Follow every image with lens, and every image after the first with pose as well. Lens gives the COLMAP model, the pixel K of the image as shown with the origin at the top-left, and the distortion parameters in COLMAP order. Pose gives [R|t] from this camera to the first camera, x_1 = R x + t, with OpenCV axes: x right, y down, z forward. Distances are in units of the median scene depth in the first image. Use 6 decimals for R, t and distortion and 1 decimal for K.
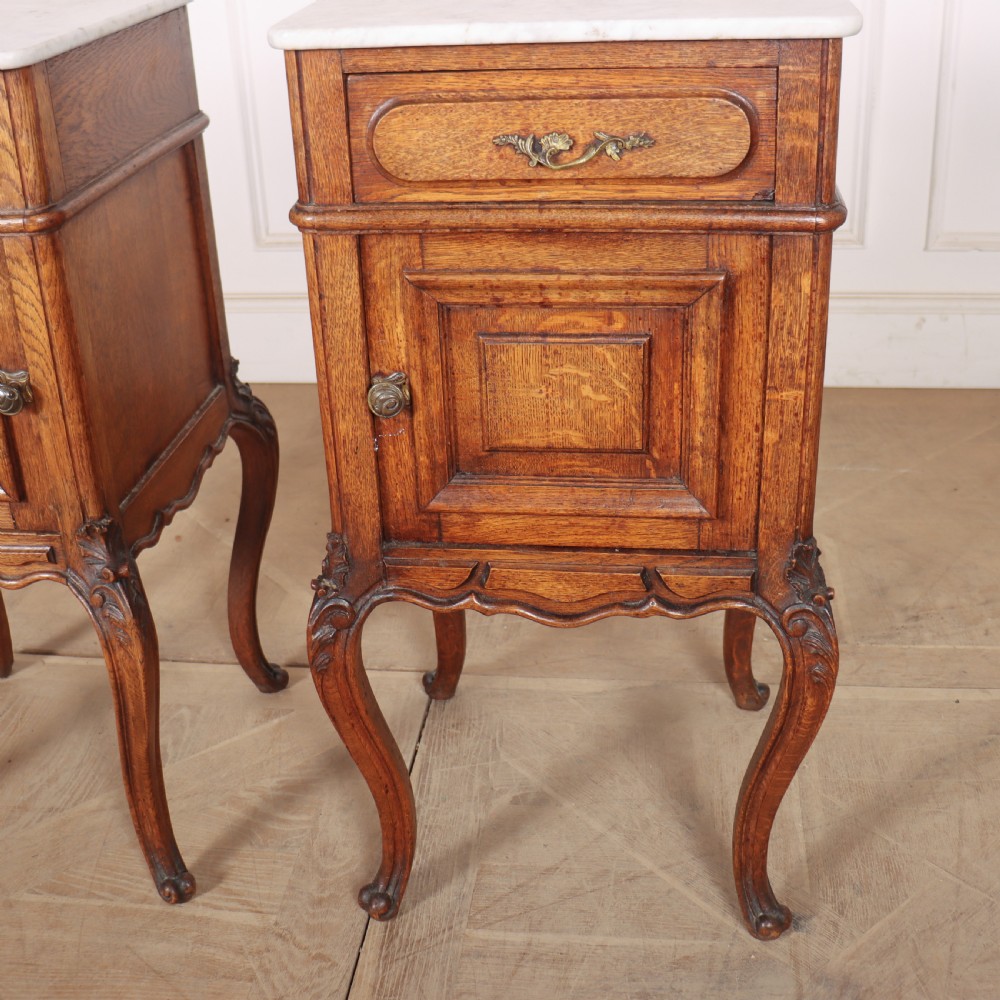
lens RADIAL K [[1337.4, 0, 481.9], [0, 1337.4, 456.3], [0, 0, 1]] dist [-0.175607, 0.135725]
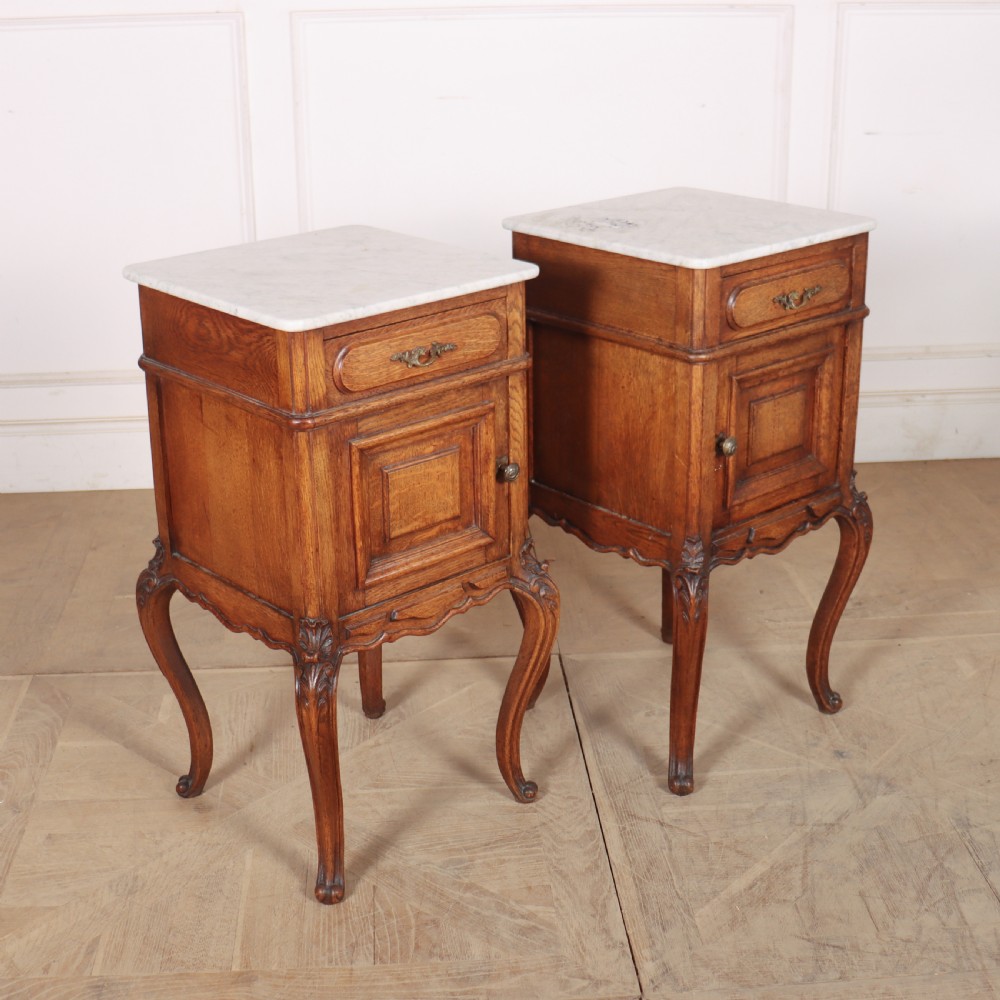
lens RADIAL K [[1555.2, 0, 515.3], [0, 1555.2, 513.5], [0, 0, 1]] dist [-0.116017, 0.125052]
pose [[0.629846, -0.250314, 0.735280, -1.878282], [0.311912, 0.948477, 0.055708, -0.105296], [-0.711341, 0.194256, 0.675470, -0.345617]]
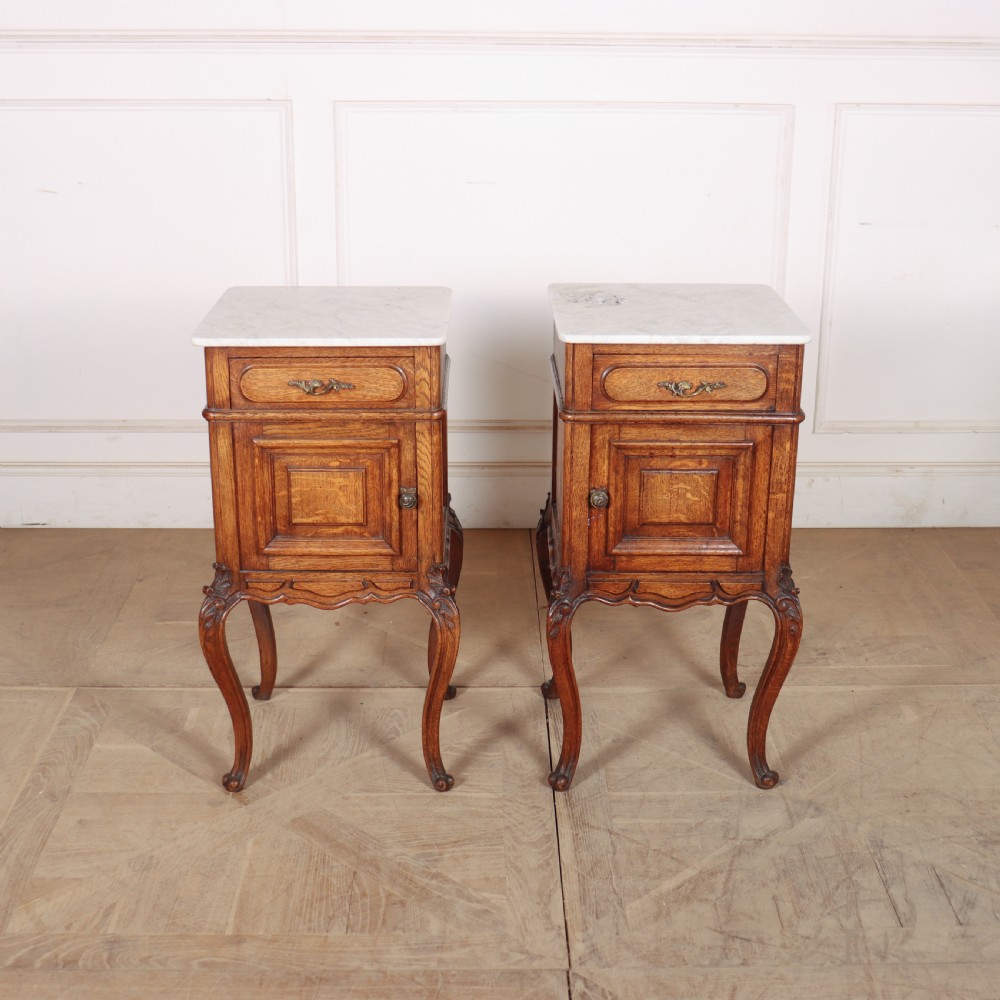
lens RADIAL K [[1555.2, 0, 515.3], [0, 1555.2, 513.5], [0, 0, 1]] dist [-0.116017, 0.125052]
pose [[0.986976, -0.002163, 0.160852, -0.600394], [0.018749, 0.994642, -0.101664, 0.229366], [-0.159770, 0.103356, 0.981729, -1.426128]]
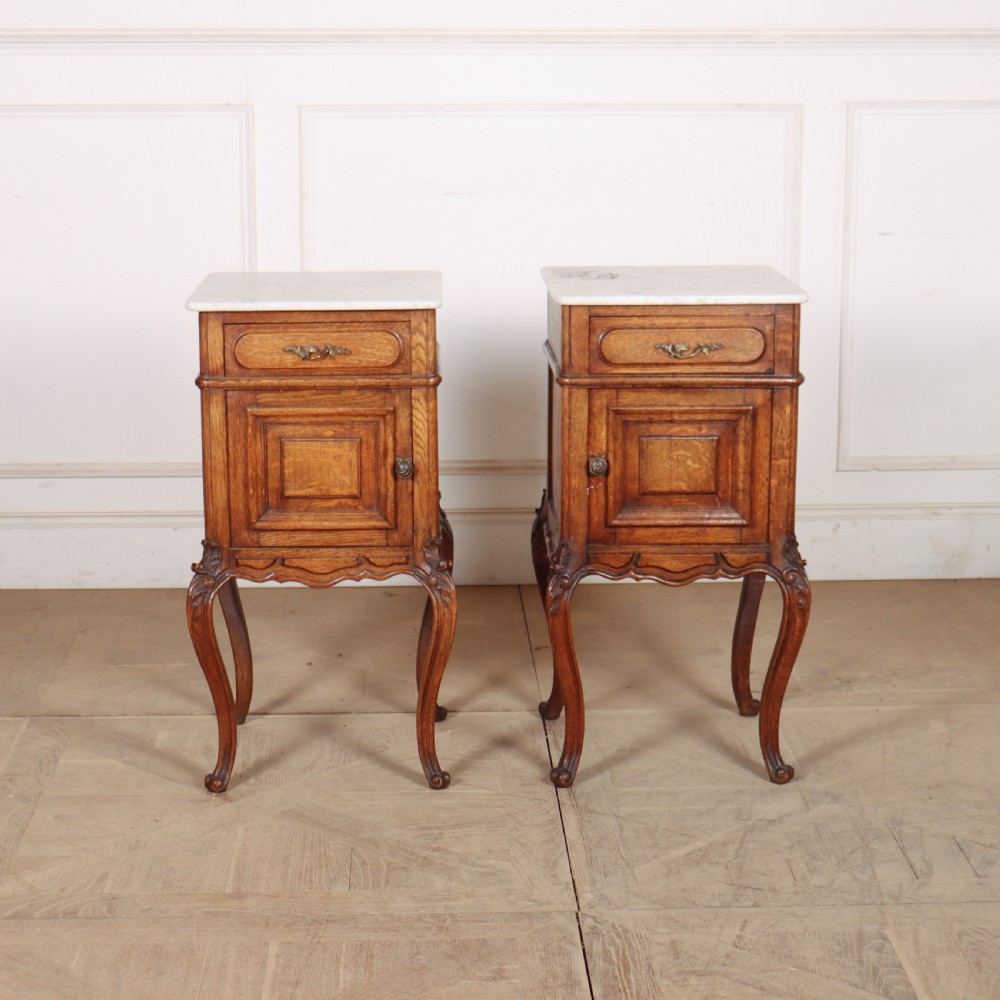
lens RADIAL K [[2201.0, 0, 500.0], [0, 2201.0, 500.0], [0, 0, 1]] dist [-0.073484, 0.021285]
pose [[0.984873, 0.005452, 0.173190, -0.818869], [0.034184, 0.973747, -0.225050, 0.780679], [-0.169870, 0.227566, 0.958831, -2.288278]]
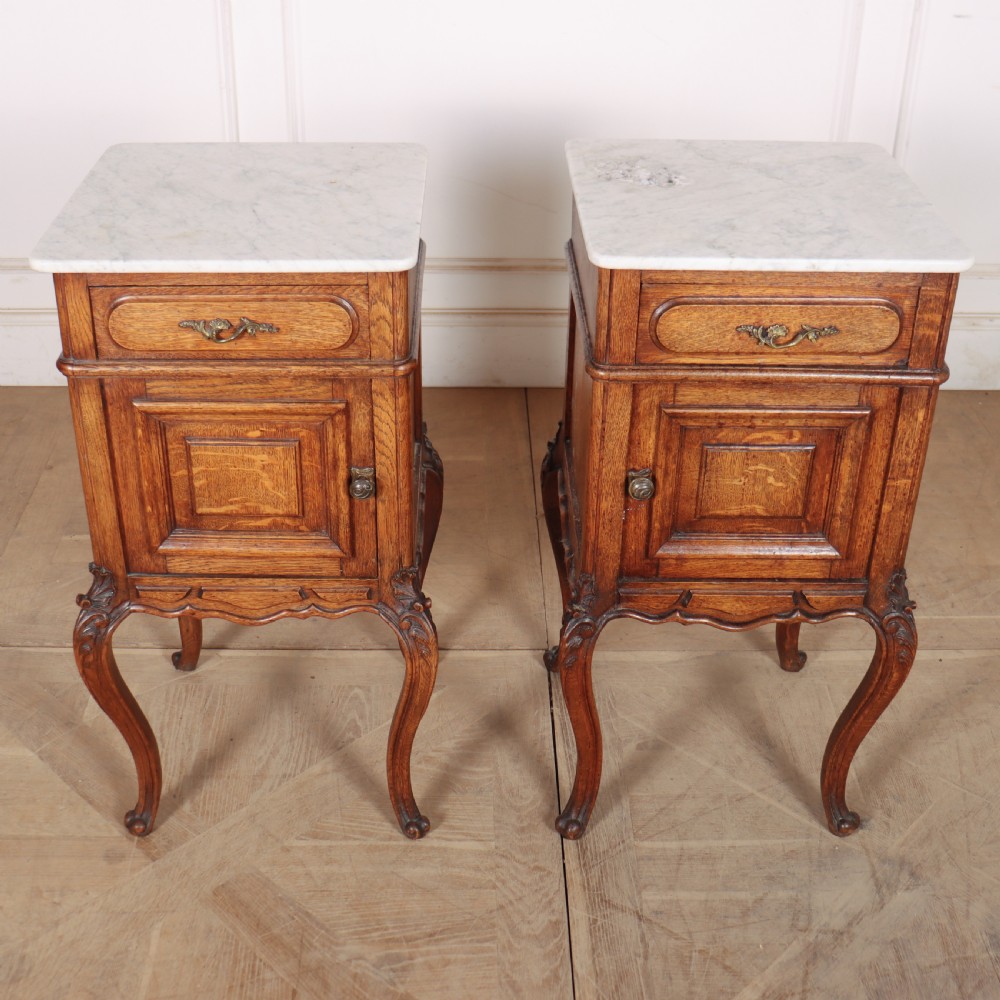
lens RADIAL K [[1438.1, 0, 468.0], [0, 1438.1, 498.9], [0, 0, 1]] dist [-0.147942, 0.151601]
pose [[0.989934, -0.024488, 0.139398, -0.475120], [0.011505, 0.995582, 0.093190, -0.178261], [-0.141064, -0.090648, 0.985842, -0.534552]]
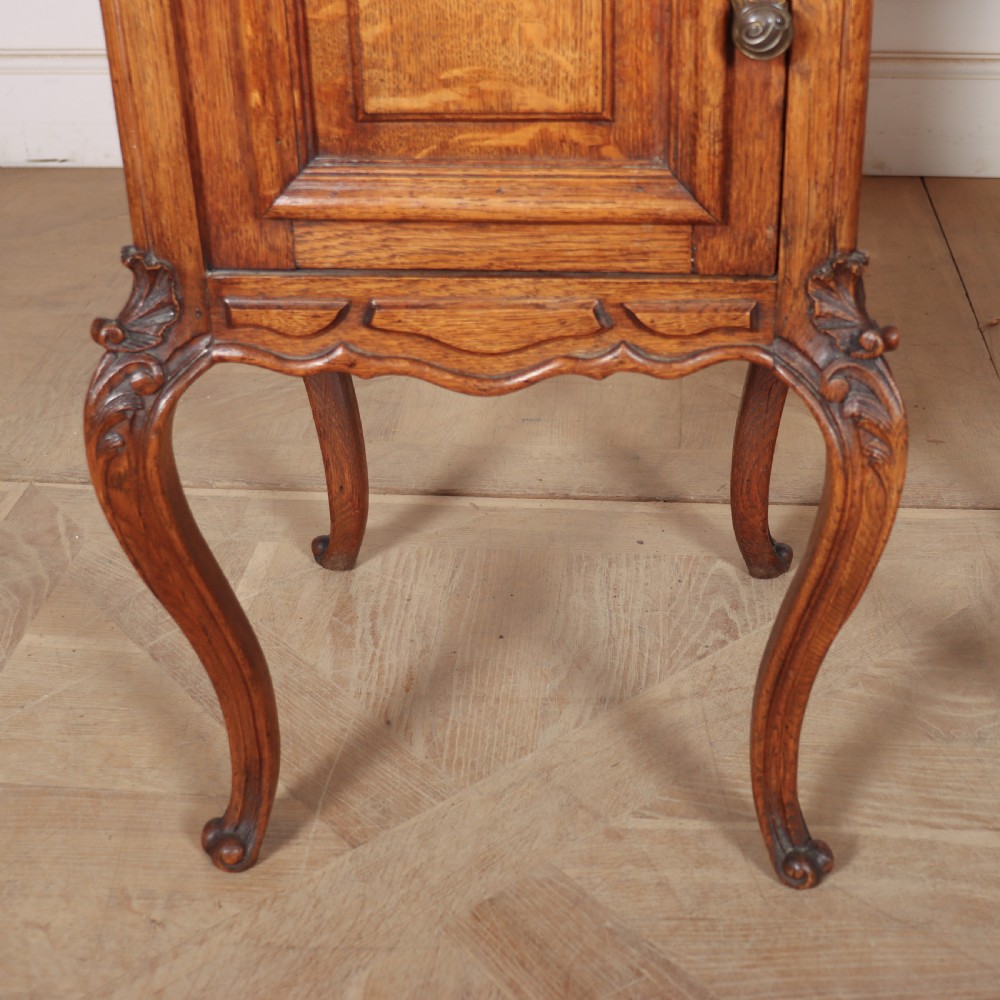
lens RADIAL K [[1592.8, 0, 552.5], [0, 1592.8, 453.5], [0, 0, 1]] dist [-0.135300, 0.115877]
pose [[0.997268, -0.009531, 0.073249, -0.520096], [0.005538, 0.998497, 0.054522, 0.107454], [-0.073658, -0.053968, 0.995822, 0.309063]]
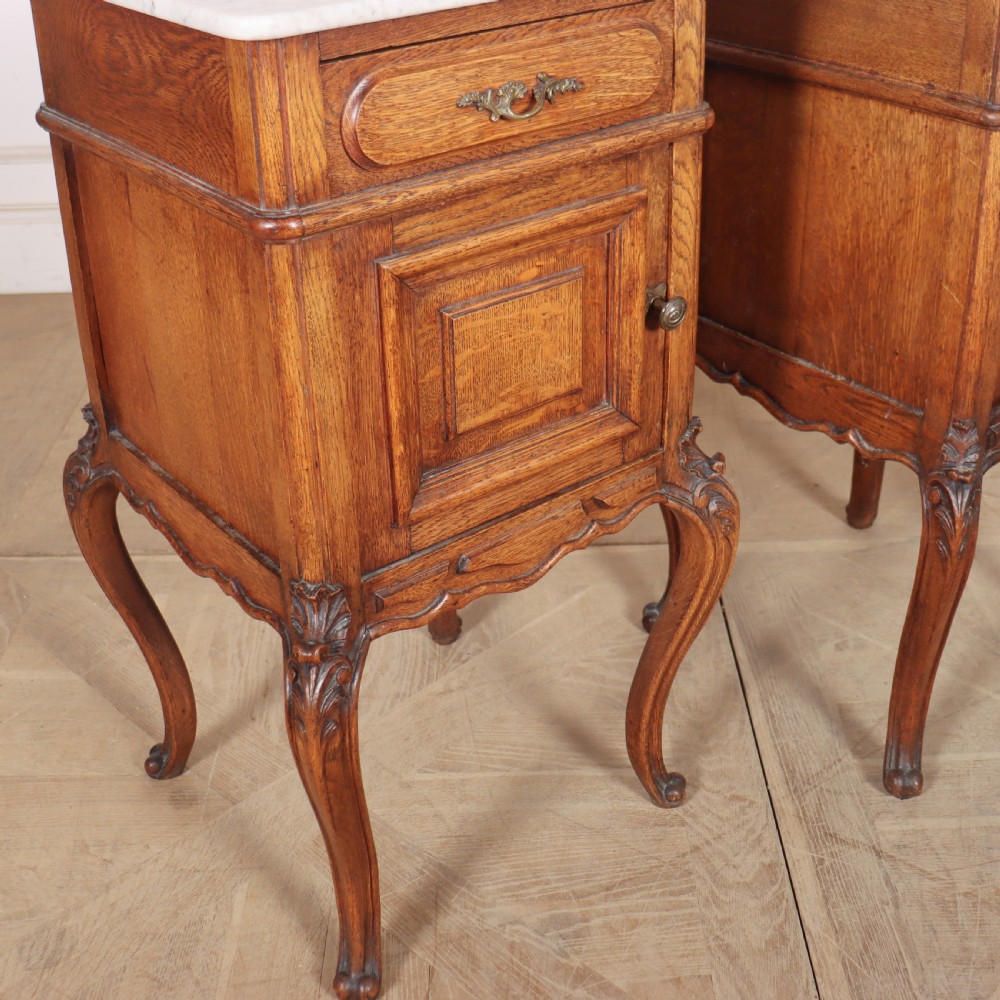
lens RADIAL K [[1382.7, 0, 532.0], [0, 1382.7, 417.4], [0, 0, 1]] dist [-0.167683, 0.156469]
pose [[0.673393, -0.306041, 0.672964, -1.160778], [0.298732, 0.945307, 0.130971, -0.137325], [-0.676240, 0.112841, 0.727988, 0.350950]]
